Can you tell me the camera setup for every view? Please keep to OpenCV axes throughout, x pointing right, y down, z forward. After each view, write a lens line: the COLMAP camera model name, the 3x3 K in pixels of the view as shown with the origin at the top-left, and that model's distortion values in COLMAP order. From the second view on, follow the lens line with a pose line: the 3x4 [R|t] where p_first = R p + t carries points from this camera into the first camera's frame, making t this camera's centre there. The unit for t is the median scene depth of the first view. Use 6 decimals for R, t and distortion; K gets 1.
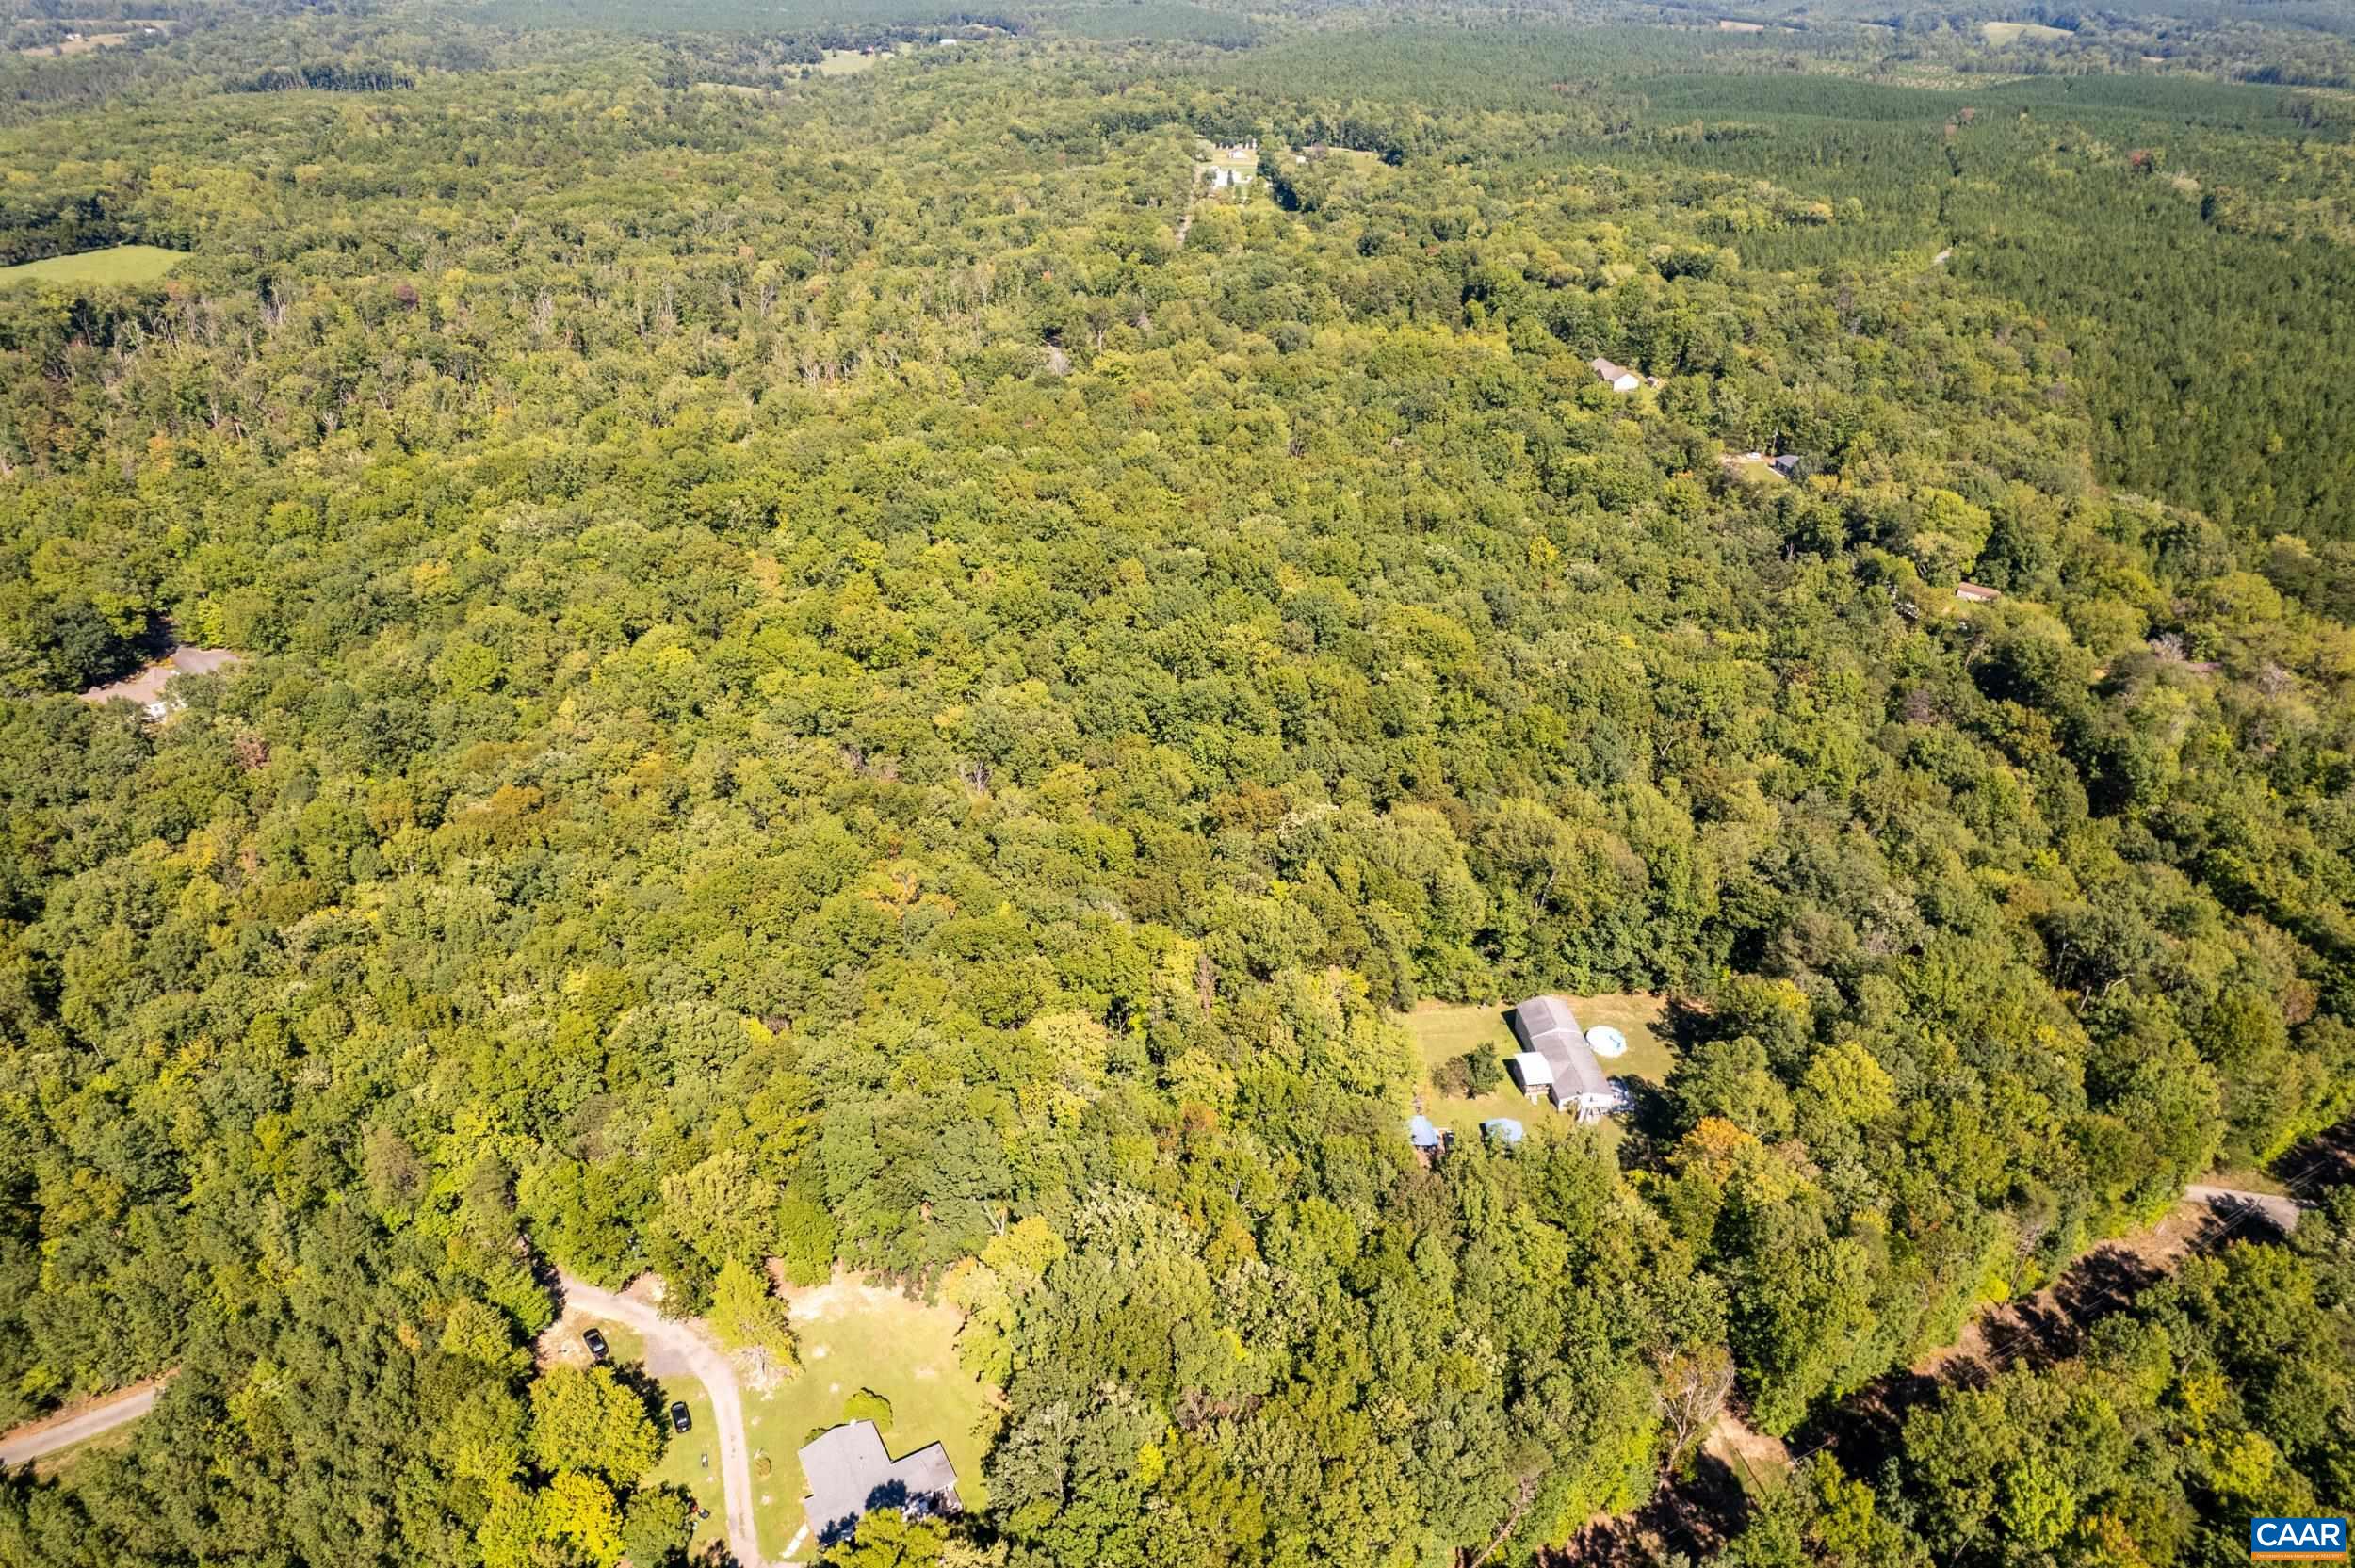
lens RADIAL K [[1509.1, 0, 1185.5], [0, 1509.1, 776.1], [0, 0, 1]] dist [-0.080712, 0.072670]
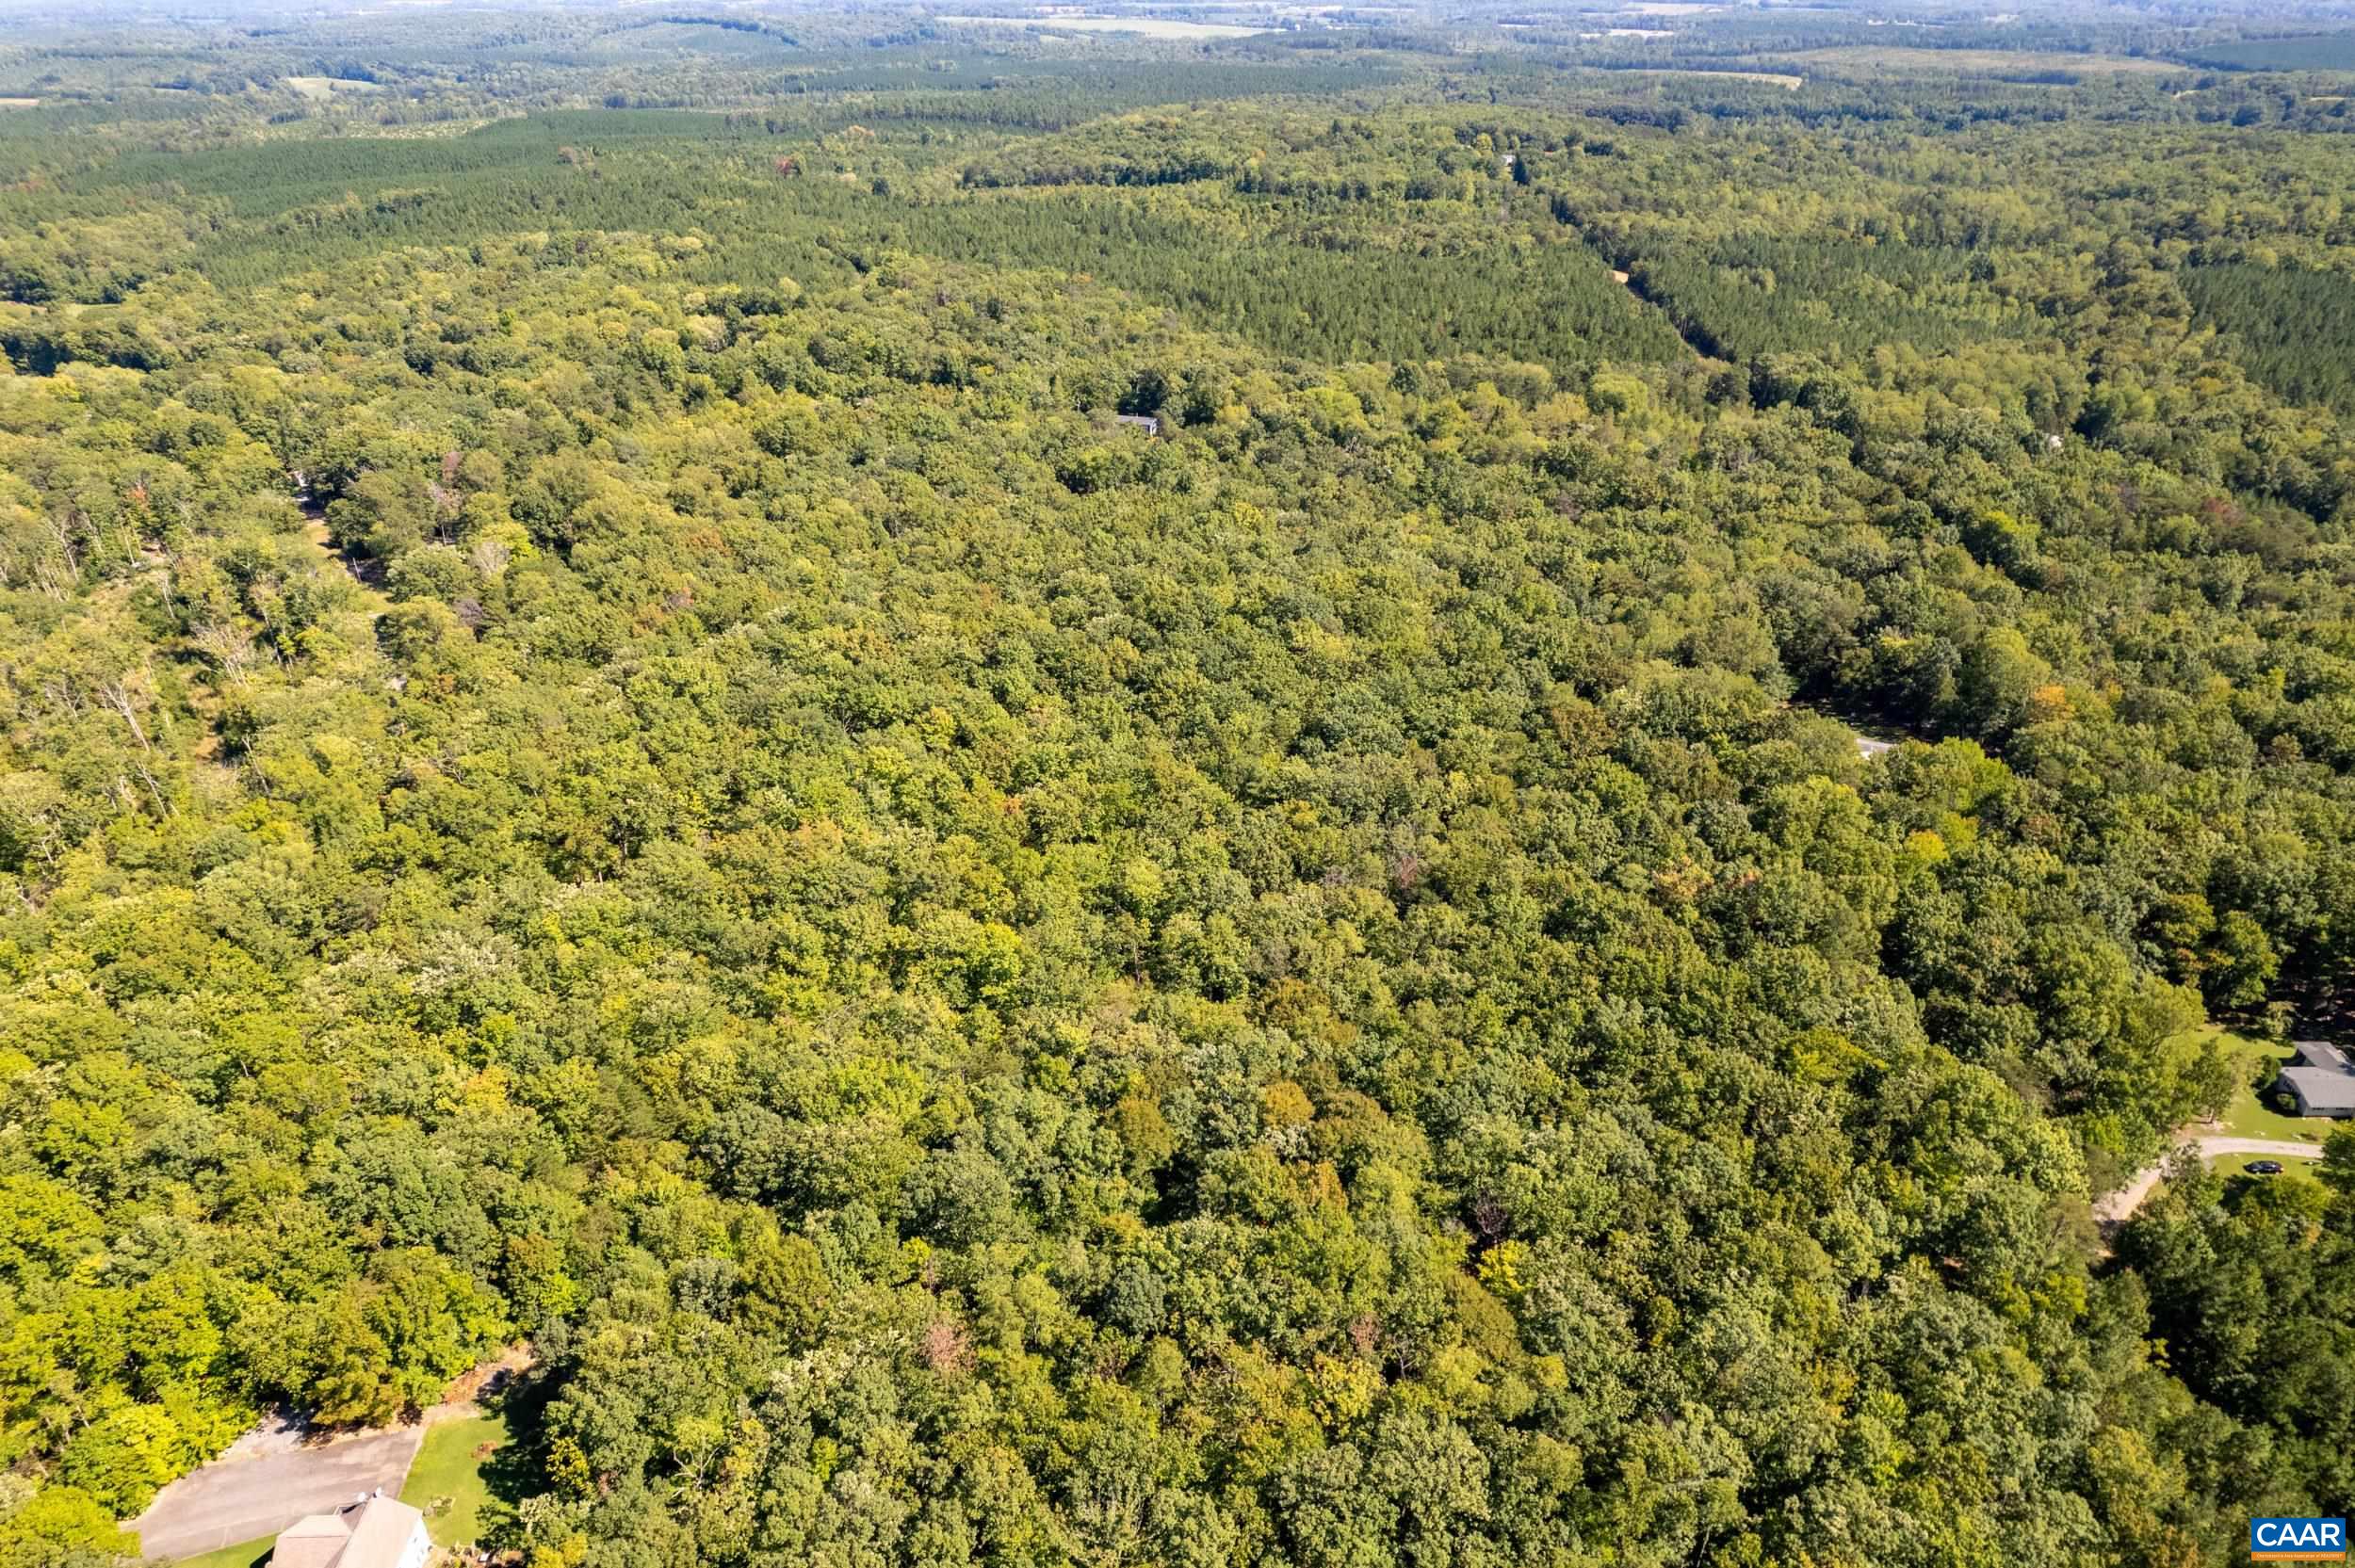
lens RADIAL K [[1509.1, 0, 1188.1], [0, 1509.1, 781.5], [0, 0, 1]] dist [-0.080712, 0.072670]
pose [[0.498028, -0.429354, 0.753408, -0.707557], [0.449143, 0.870919, 0.199424, -0.217804], [-0.741781, 0.239069, 0.626584, 0.375653]]
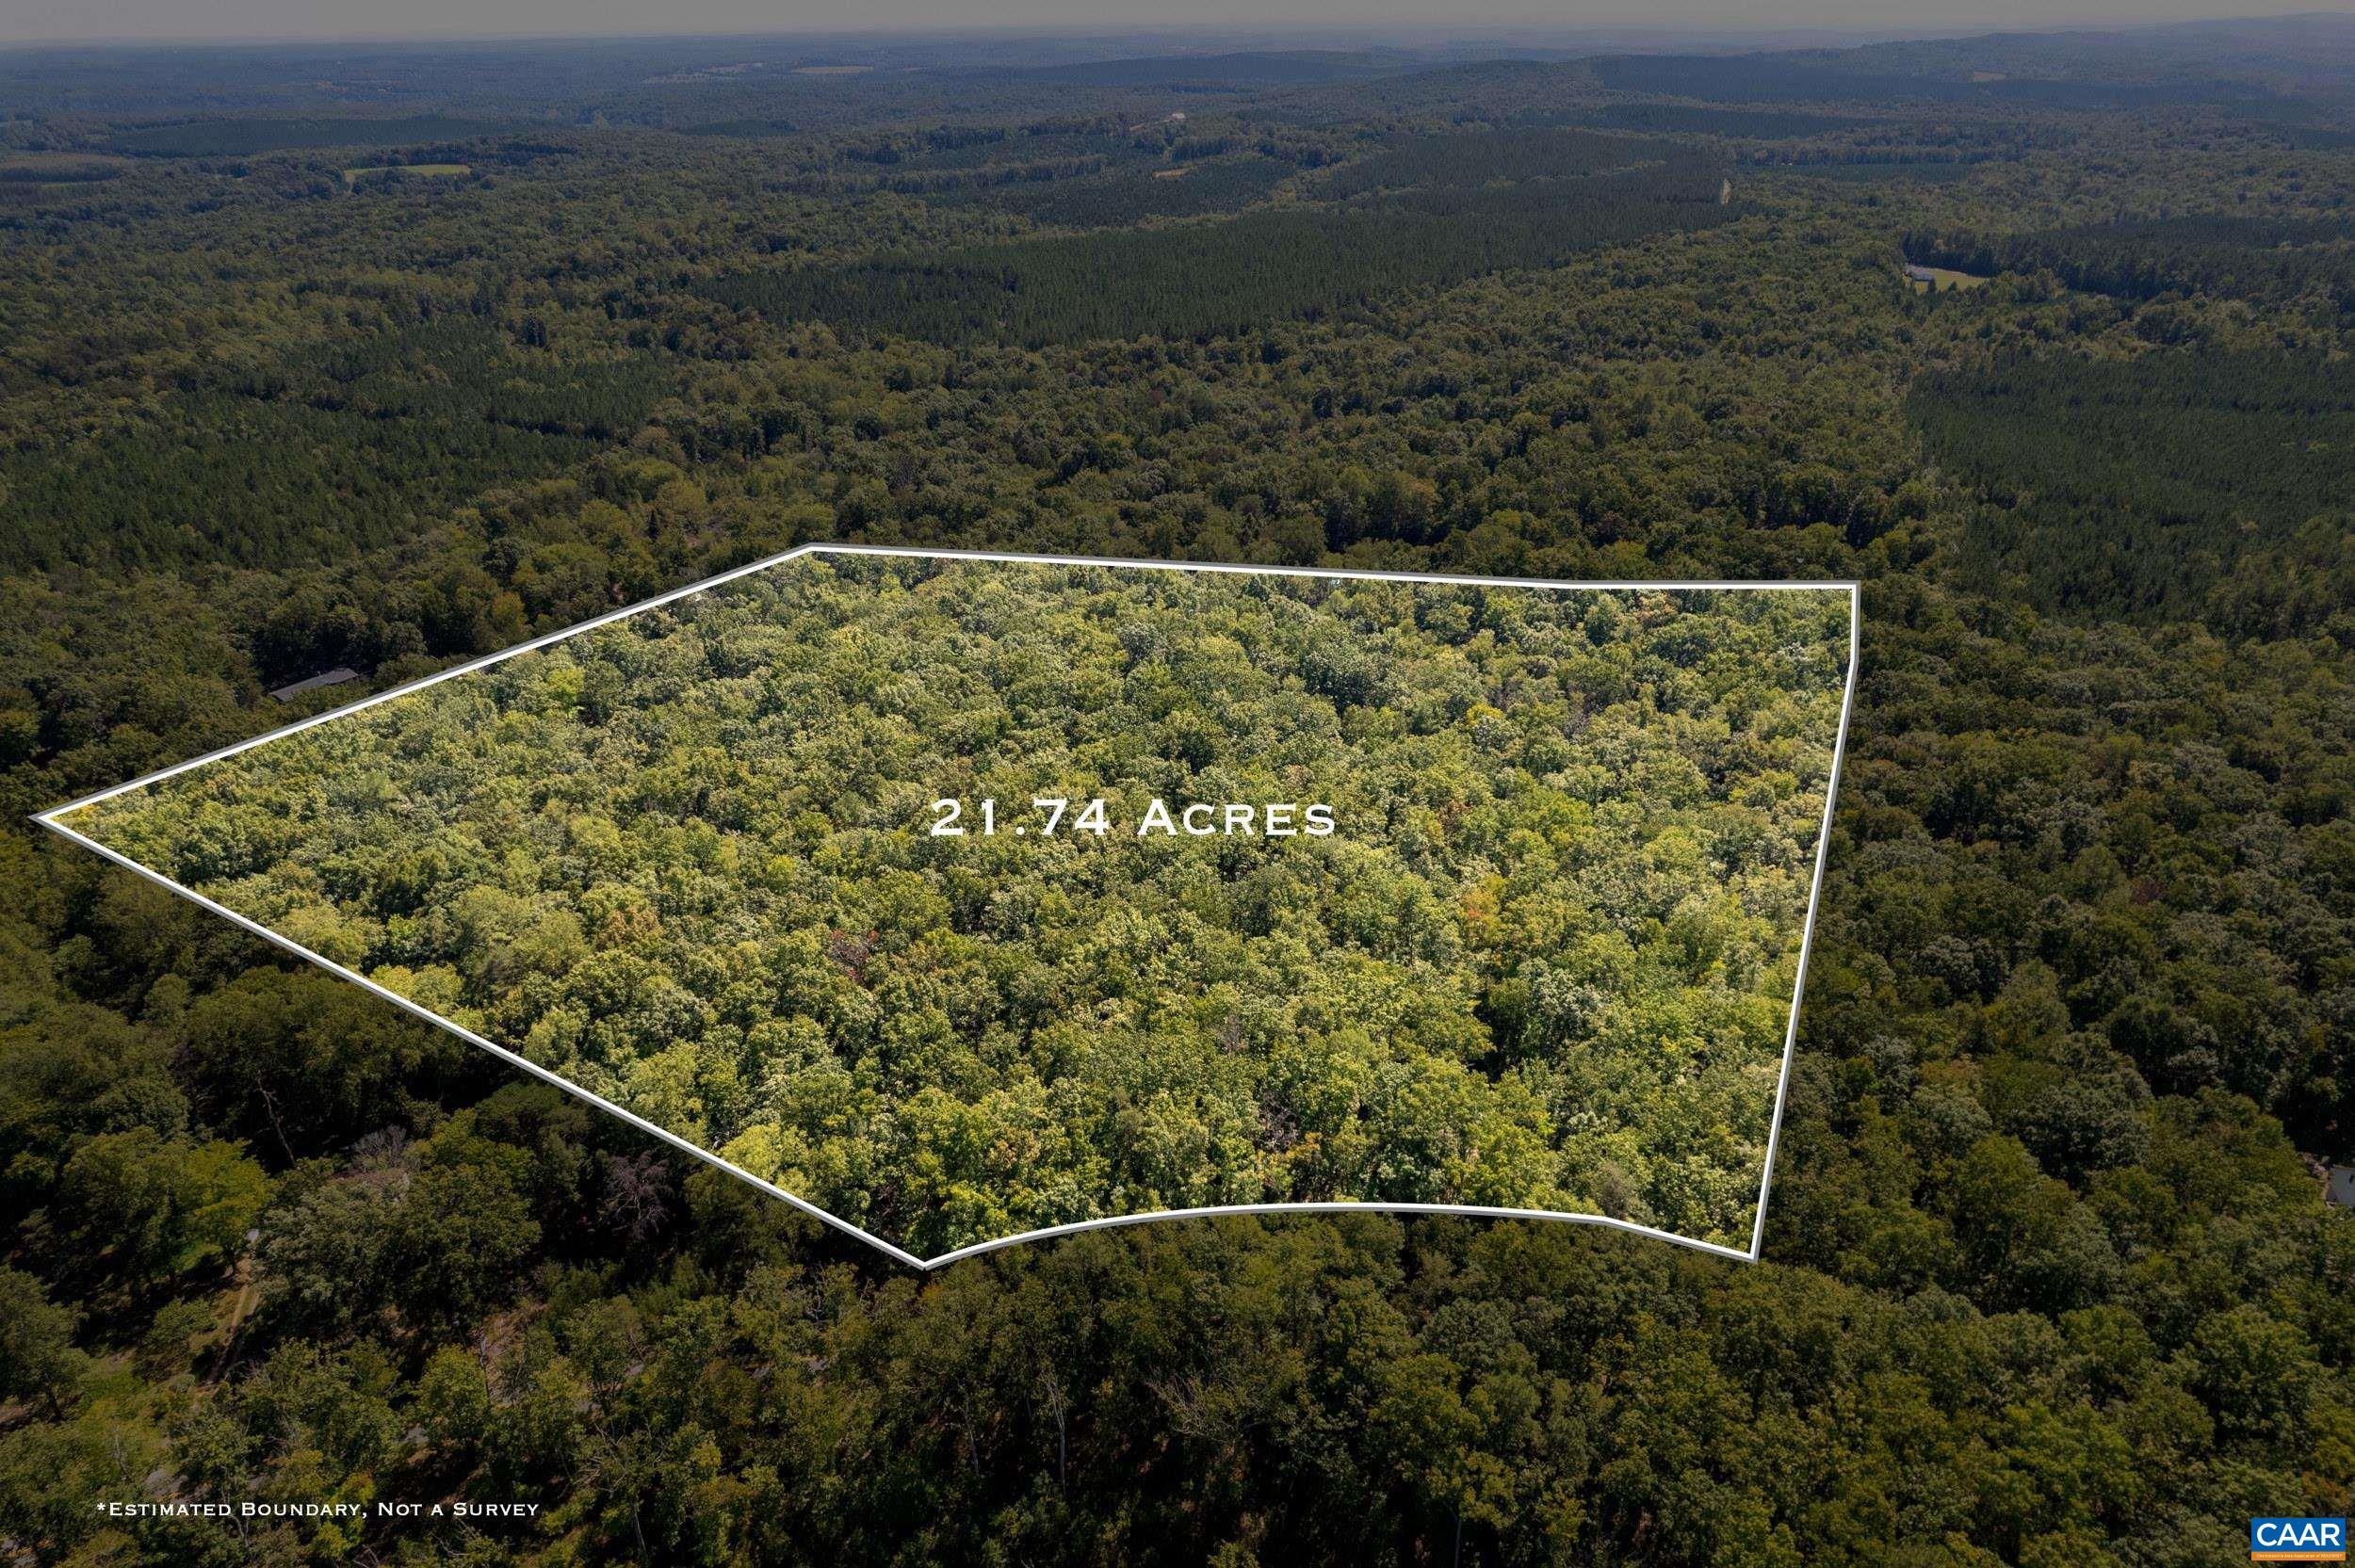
lens RADIAL K [[1509.1, 0, 1183.4], [0, 1509.1, 778.8], [0, 0, 1]] dist [-0.080712, 0.072670]
pose [[-0.664215, -0.334639, 0.668457, -0.624668], [0.396962, 0.599820, 0.694721, -0.699740], [-0.633435, 0.726796, -0.265571, 1.178059]]
